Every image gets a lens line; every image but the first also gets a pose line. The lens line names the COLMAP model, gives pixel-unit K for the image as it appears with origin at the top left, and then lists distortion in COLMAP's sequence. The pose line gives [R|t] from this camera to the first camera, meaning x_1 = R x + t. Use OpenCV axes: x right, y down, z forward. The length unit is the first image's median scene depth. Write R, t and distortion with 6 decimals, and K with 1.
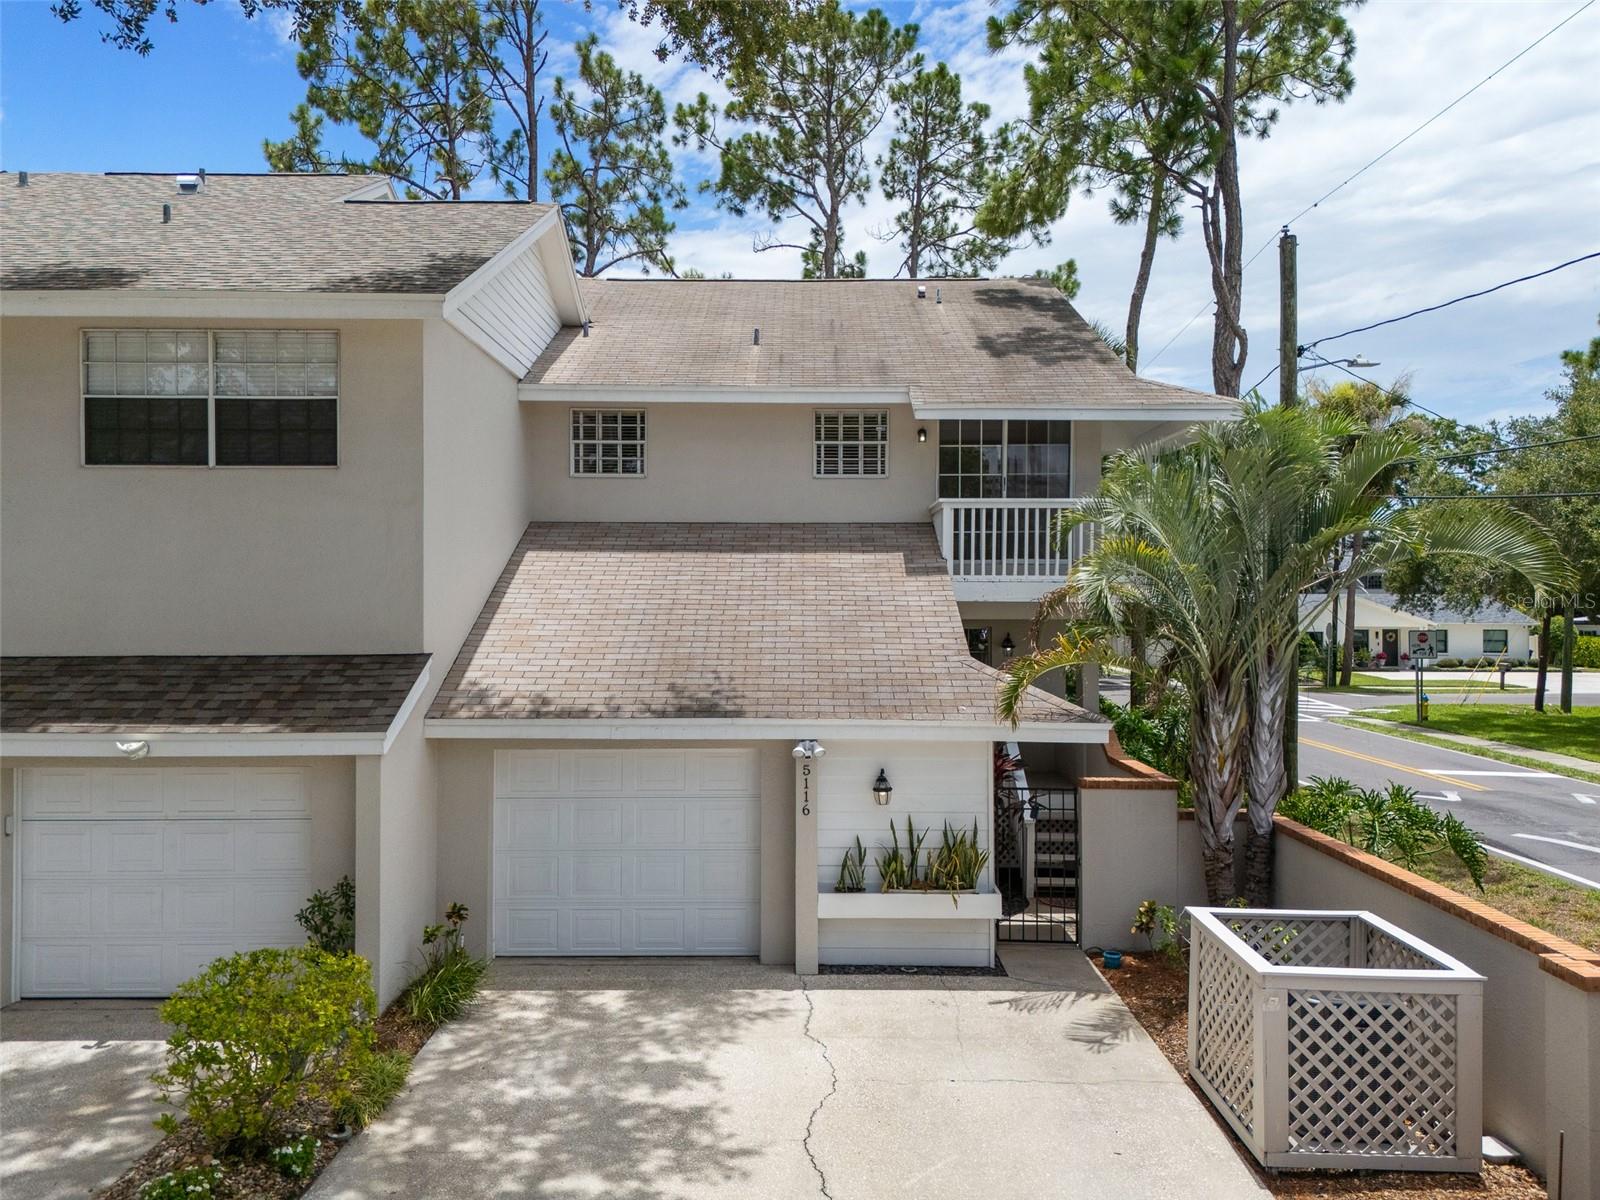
lens RADIAL K [[1184.8, 0, 799.9], [0, 1184.8, 602.2], [0, 0, 1]] dist [0.062419, -0.053802]
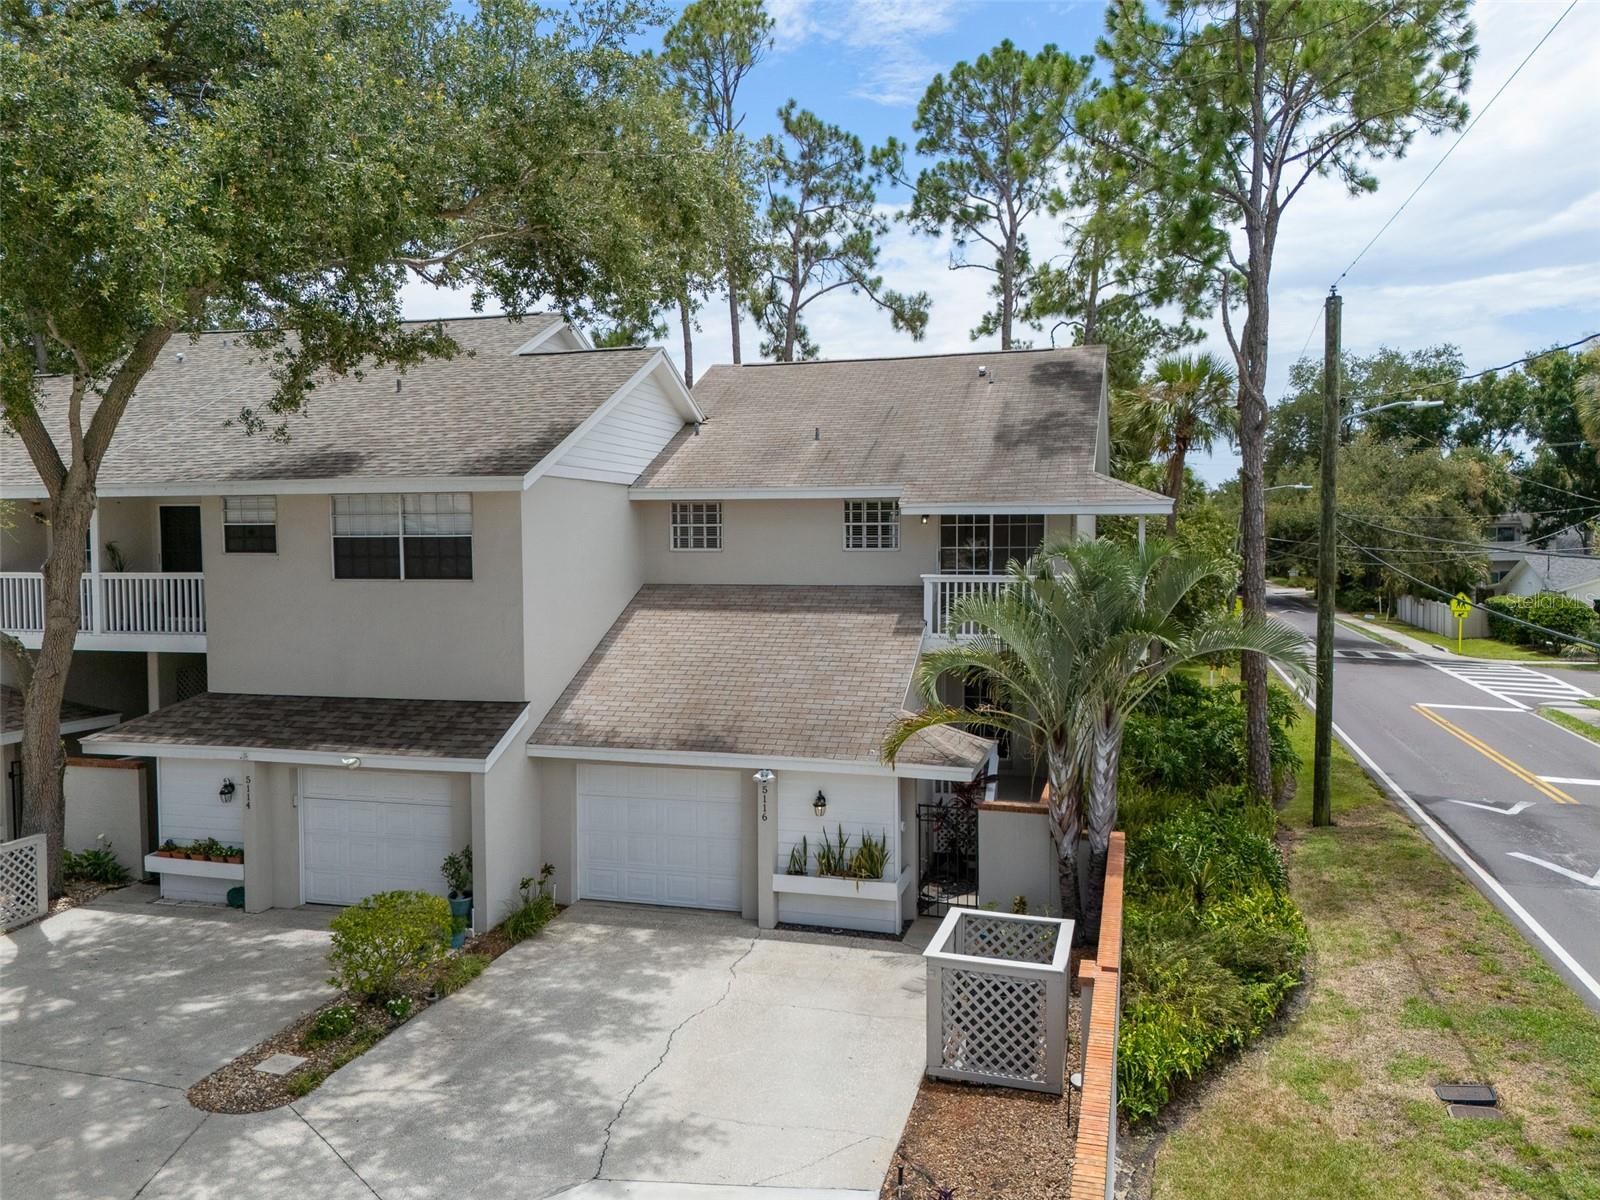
lens RADIAL K [[1184.8, 0, 797.3], [0, 1184.8, 600.8], [0, 0, 1]] dist [0.062419, -0.053802]
pose [[0.961420, 0.009802, -0.274912, 0.433530], [0.005989, 0.998382, 0.056544, -0.168110], [0.275021, -0.056009, 0.959805, -0.361072]]
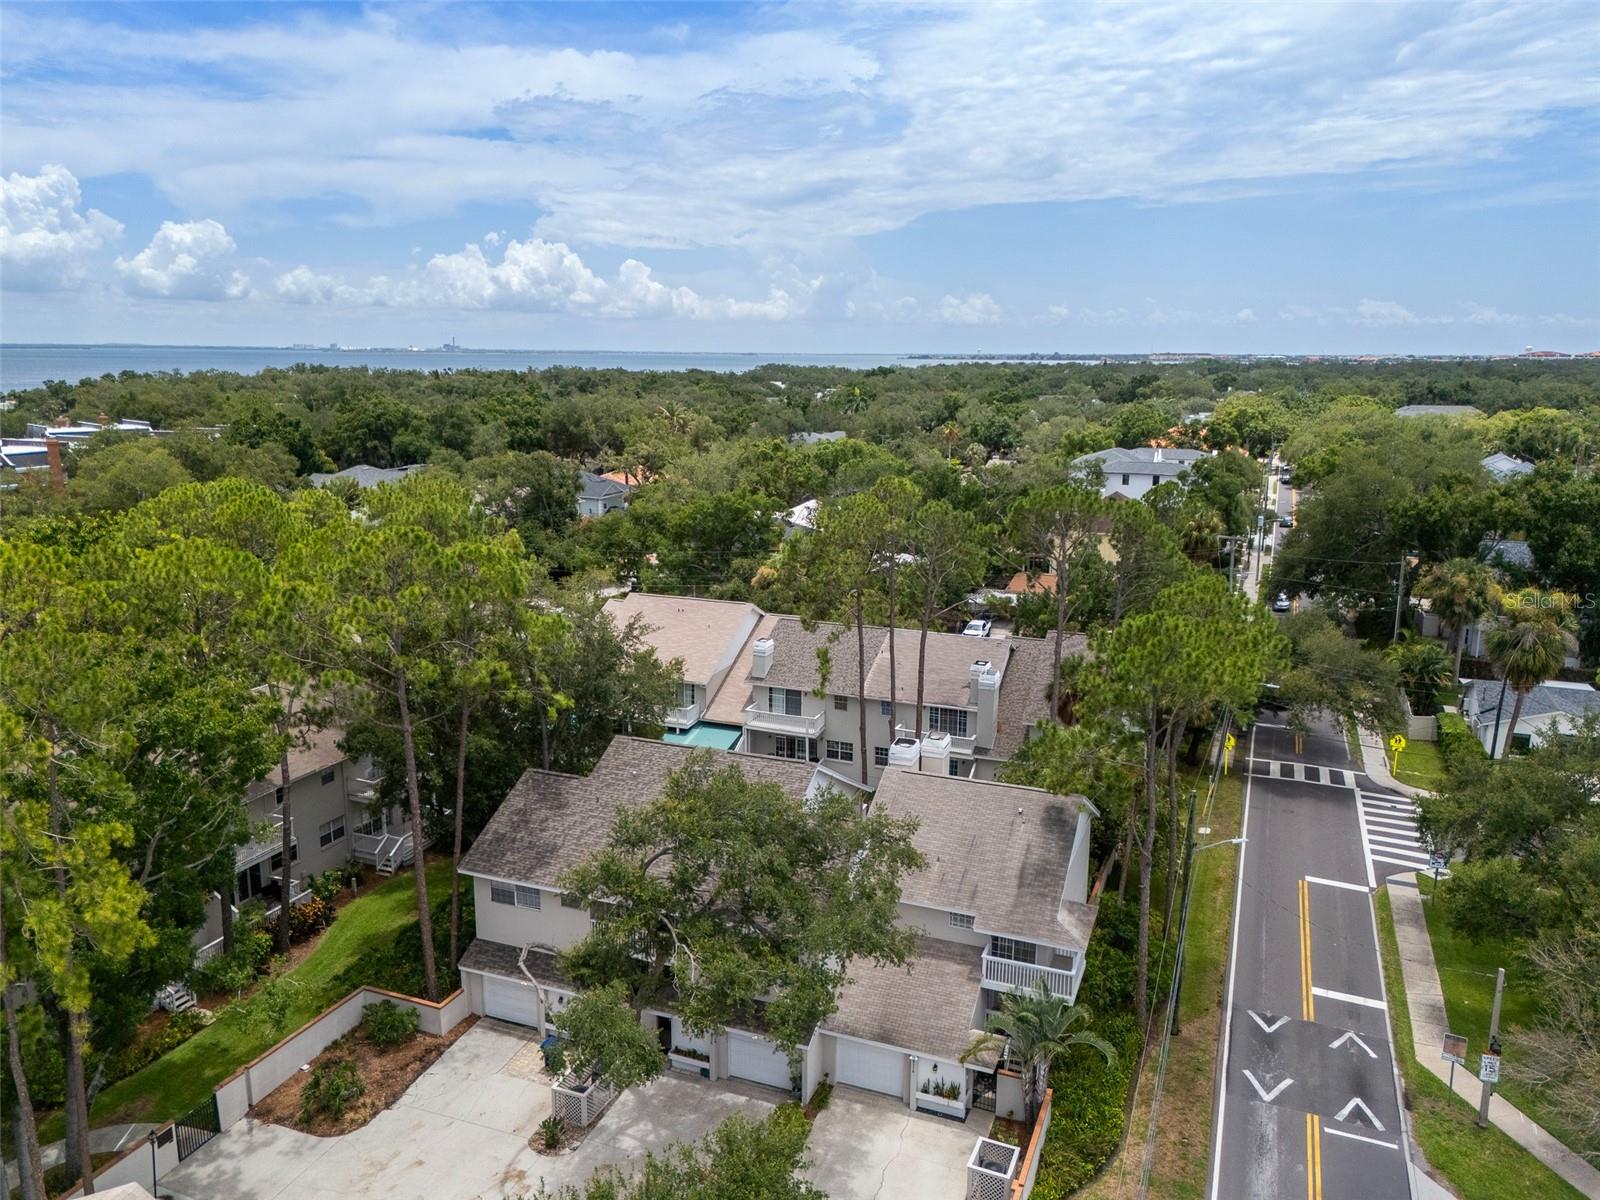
lens RADIAL K [[1184.8, 0, 805.9], [0, 1184.8, 562.7], [0, 0, 1]] dist [0.062419, -0.053802]
pose [[0.930667, 0.074478, -0.358205, 0.914926], [-0.010833, 0.984241, 0.176498, -2.052419], [0.365706, -0.160381, 0.916808, -2.315426]]
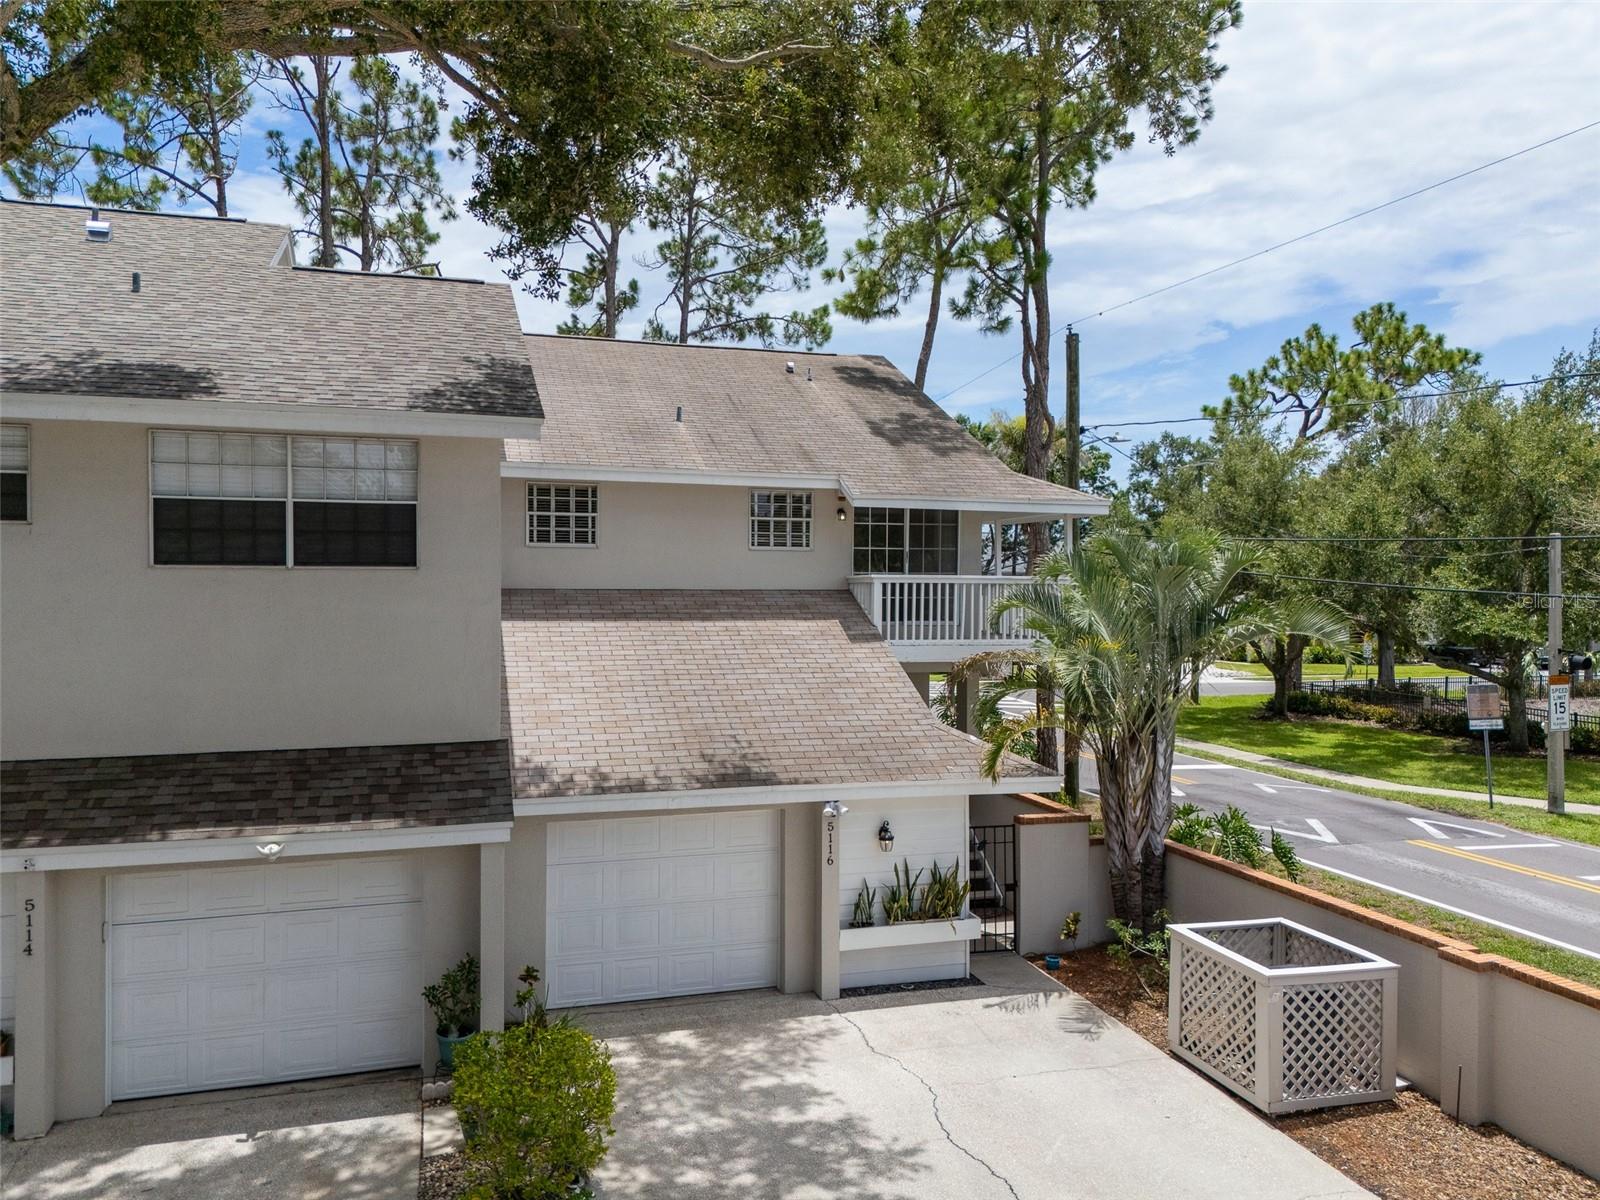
lens RADIAL K [[1184.8, 0, 800.6], [0, 1184.8, 605.1], [0, 0, 1]] dist [0.062419, -0.053802]
pose [[0.956342, -0.001884, 0.292245, -0.362521], [-0.003128, 0.999856, 0.016683, -0.096631], [-0.292234, -0.016869, 0.956198, -0.114195]]
